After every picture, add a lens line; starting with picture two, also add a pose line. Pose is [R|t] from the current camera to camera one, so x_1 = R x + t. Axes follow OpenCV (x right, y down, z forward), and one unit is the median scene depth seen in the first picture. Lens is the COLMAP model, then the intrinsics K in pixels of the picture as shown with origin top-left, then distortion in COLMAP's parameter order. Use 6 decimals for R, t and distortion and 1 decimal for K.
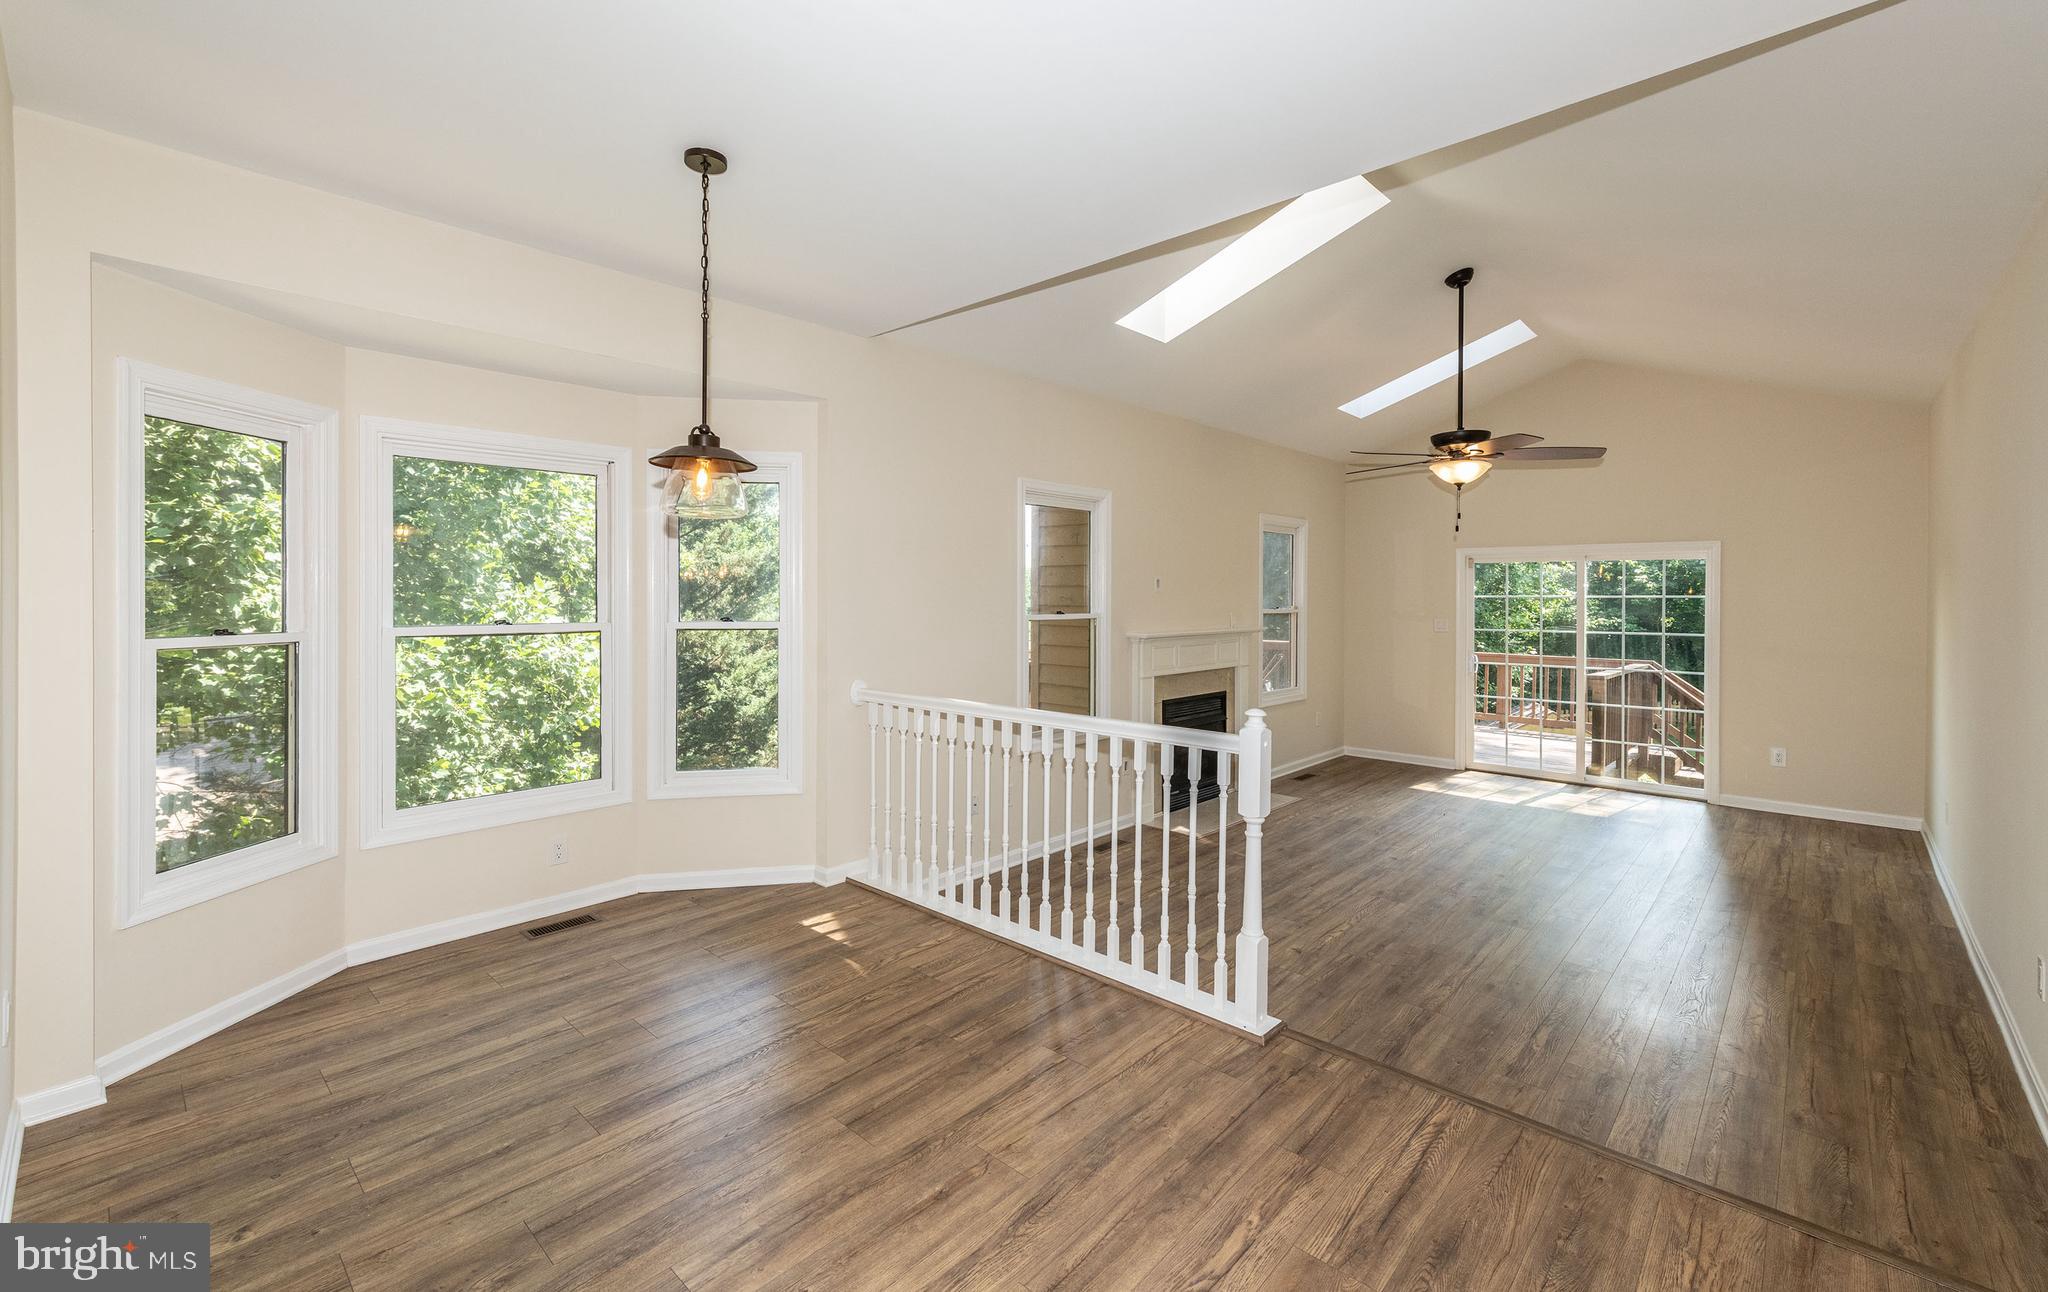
lens RADIAL K [[856.9, 0, 1022.8], [0, 856.9, 597.0], [0, 0, 1]] dist [0.009122, -0.001047]
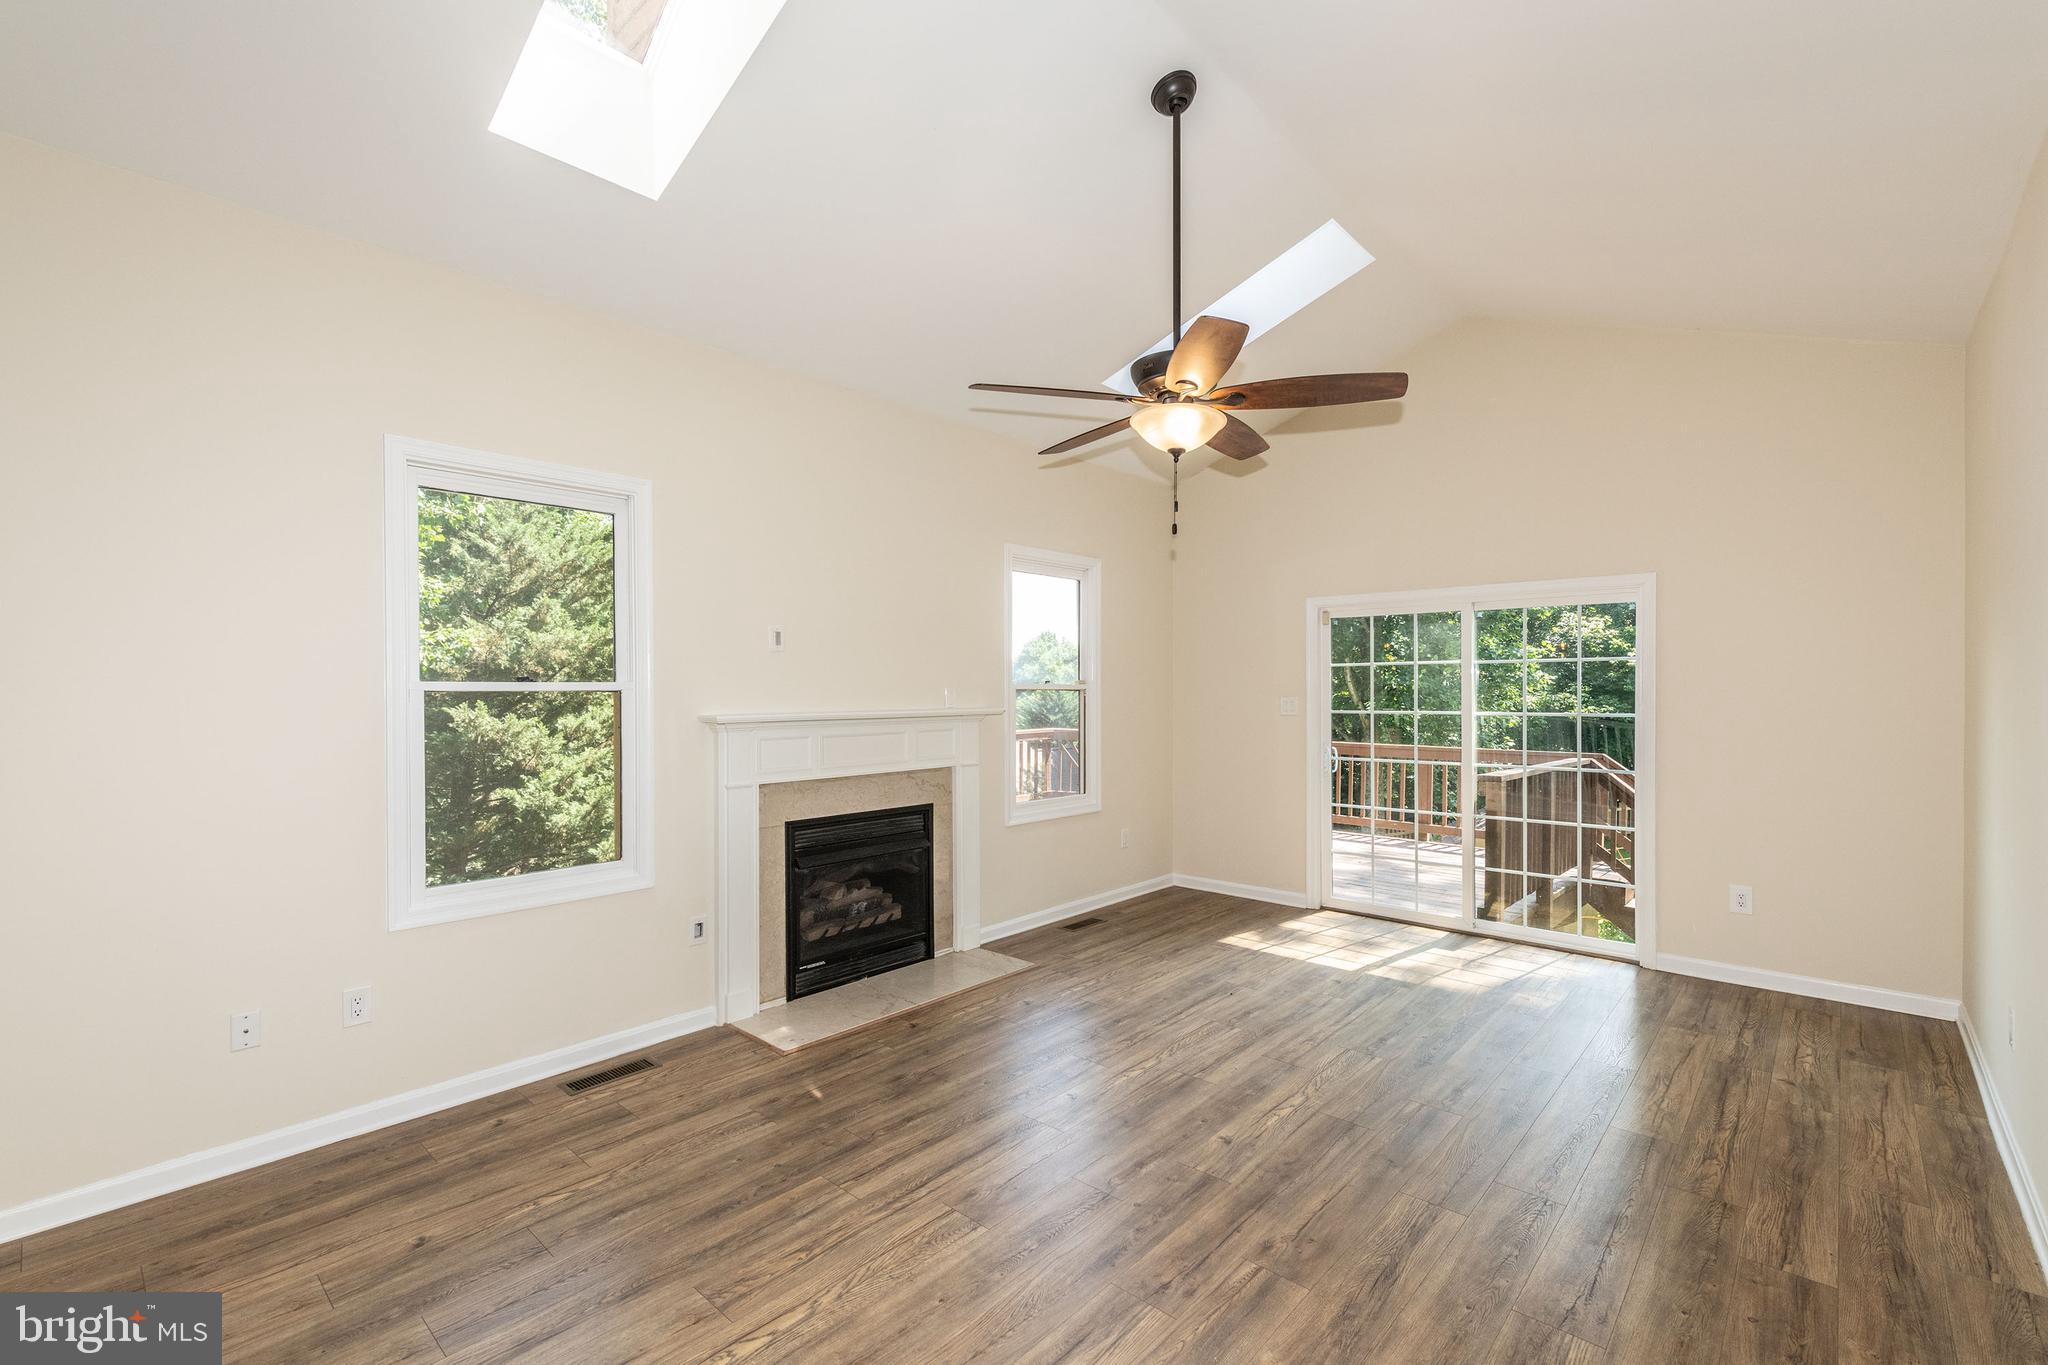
lens RADIAL K [[889.0, 0, 1029.9], [0, 889.0, 692.5], [0, 0, 1]] dist [0.014788, -0.004201]
pose [[0.999872, -0.006047, 0.014790, 0.398690], [0.006028, 0.999981, 0.001334, 0.029625], [-0.014797, -0.001244, 0.999890, 0.399224]]
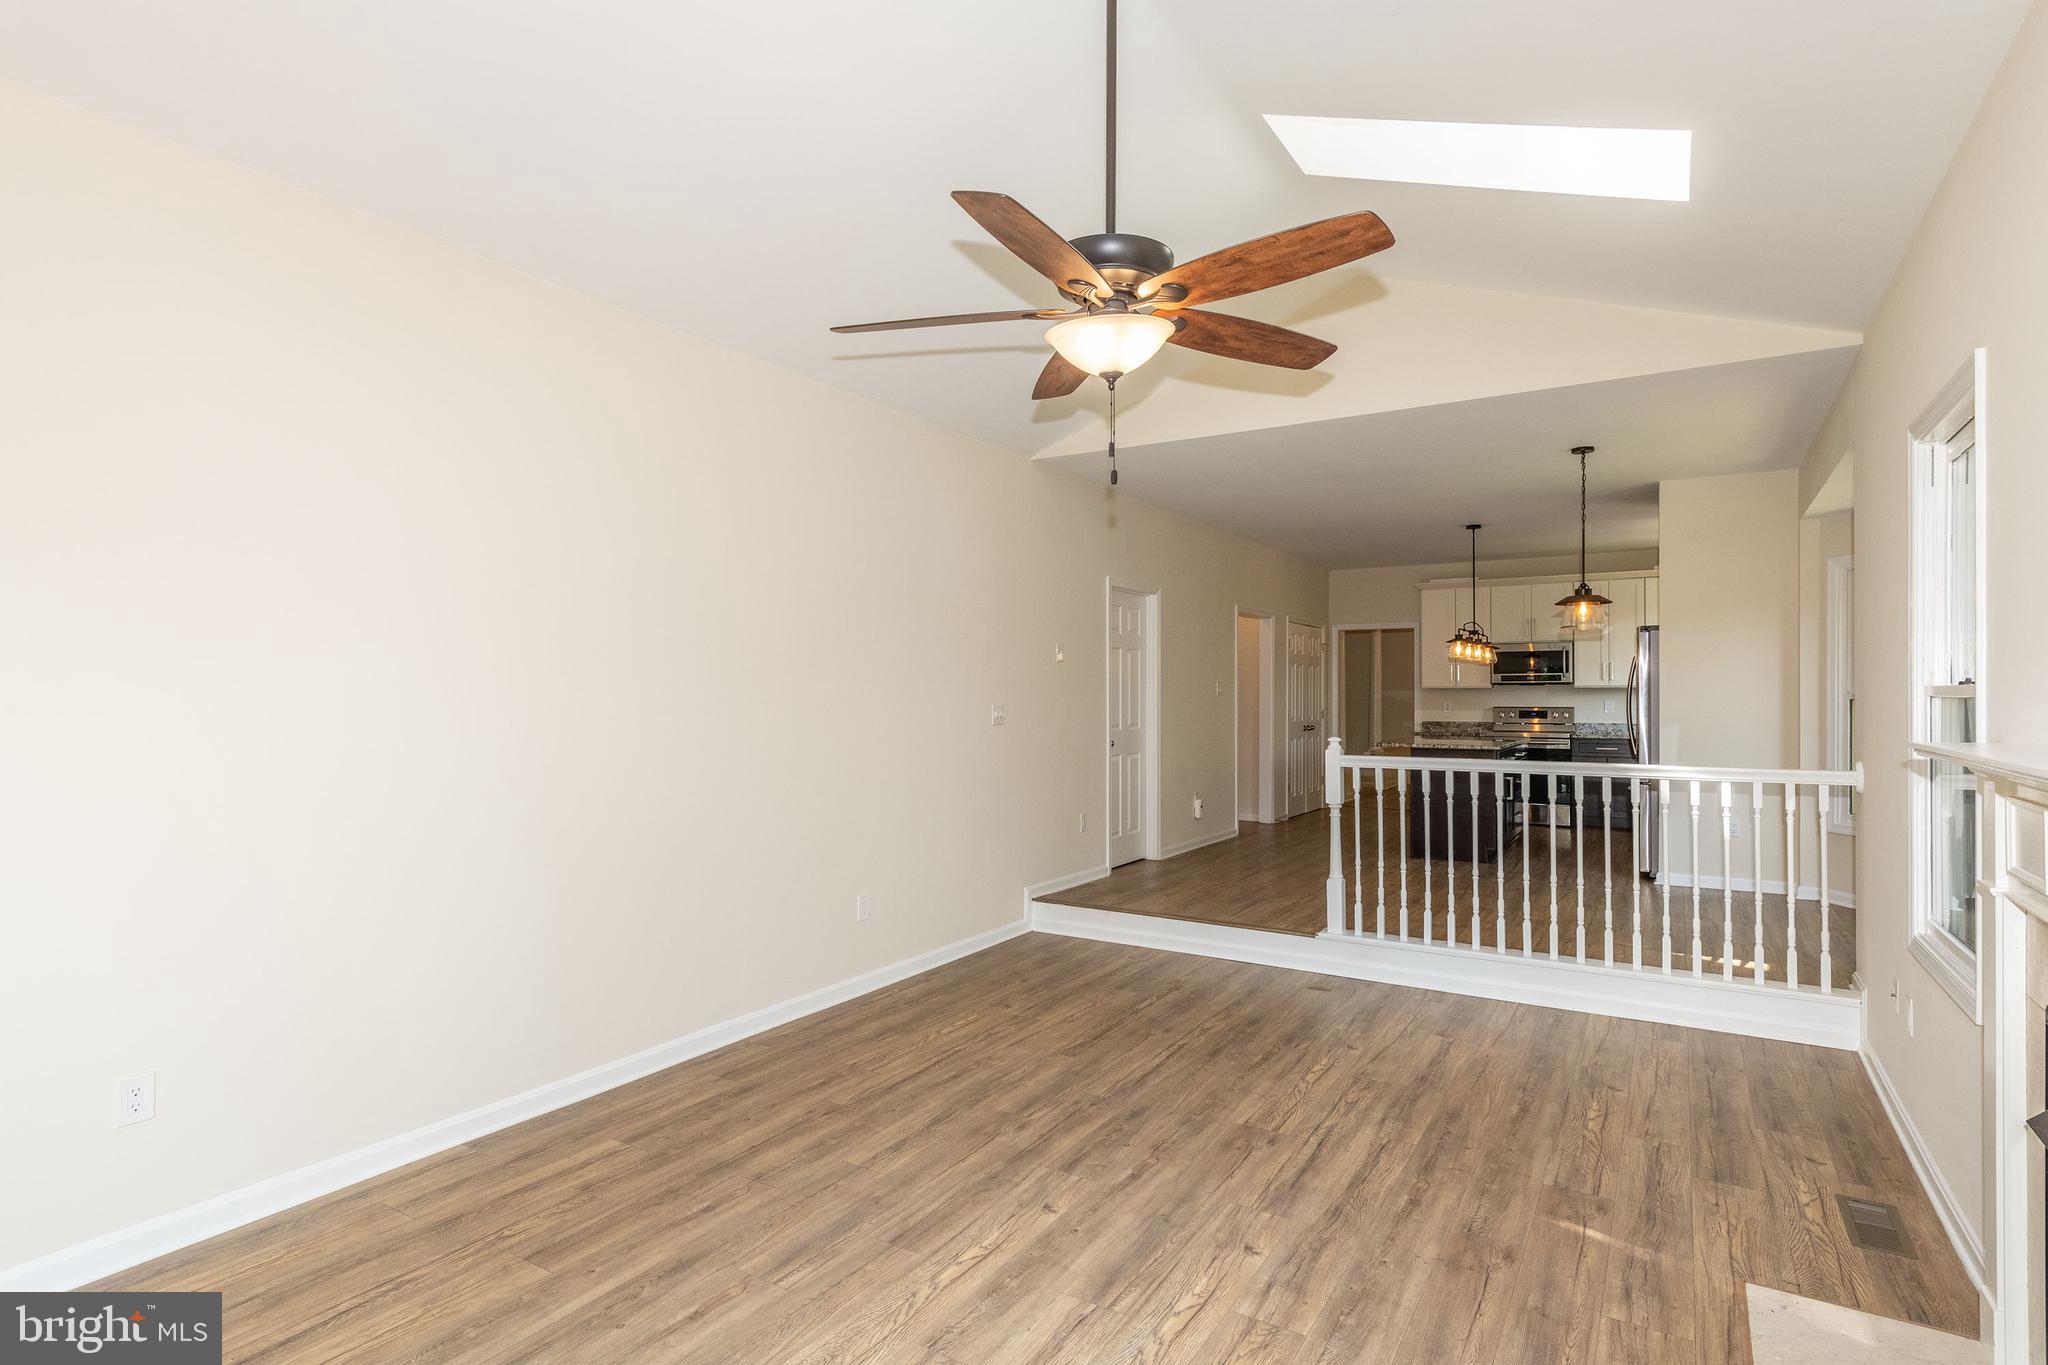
lens RADIAL K [[1041.9, 0, 1032.8], [0, 1041.9, 693.6], [0, 0, 1]] dist [0.020519, -0.005532]
pose [[-0.980399, -0.004058, -0.196982, 0.647486], [-0.004392, 0.999990, 0.001256, 0.026877], [0.196975, 0.002096, -0.980406, 1.501691]]
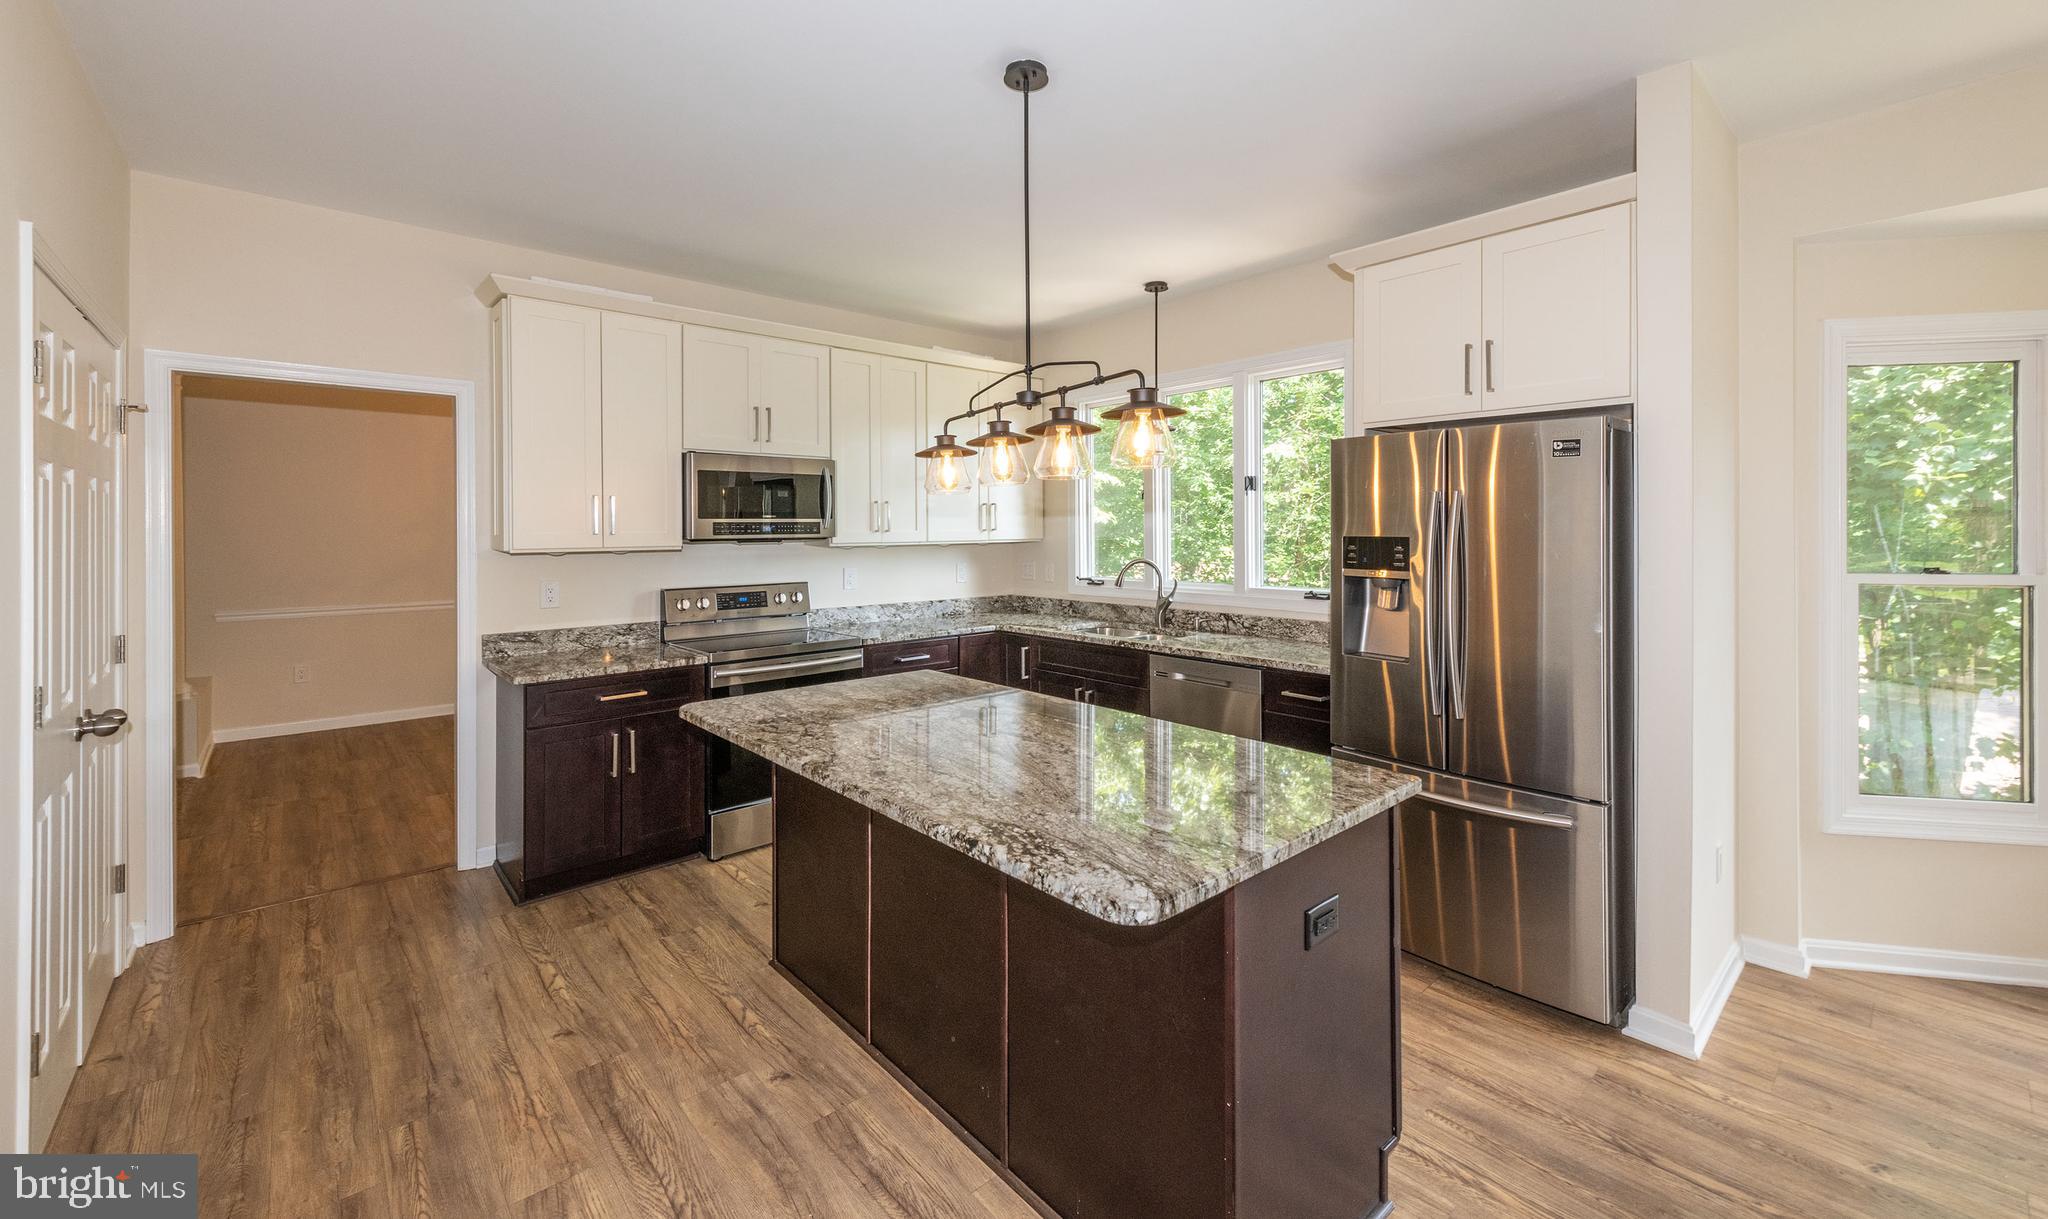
lens RADIAL K [[805.1, 0, 1035.8], [0, 805.1, 543.0], [0, 0, 1]] dist [0.001154, 0.000311]
pose [[-0.089026, 0.010820, -0.995971, 0.038904], [-0.002132, 0.999937, 0.011054, 0.000668], [0.996027, 0.003108, -0.088997, 0.038577]]
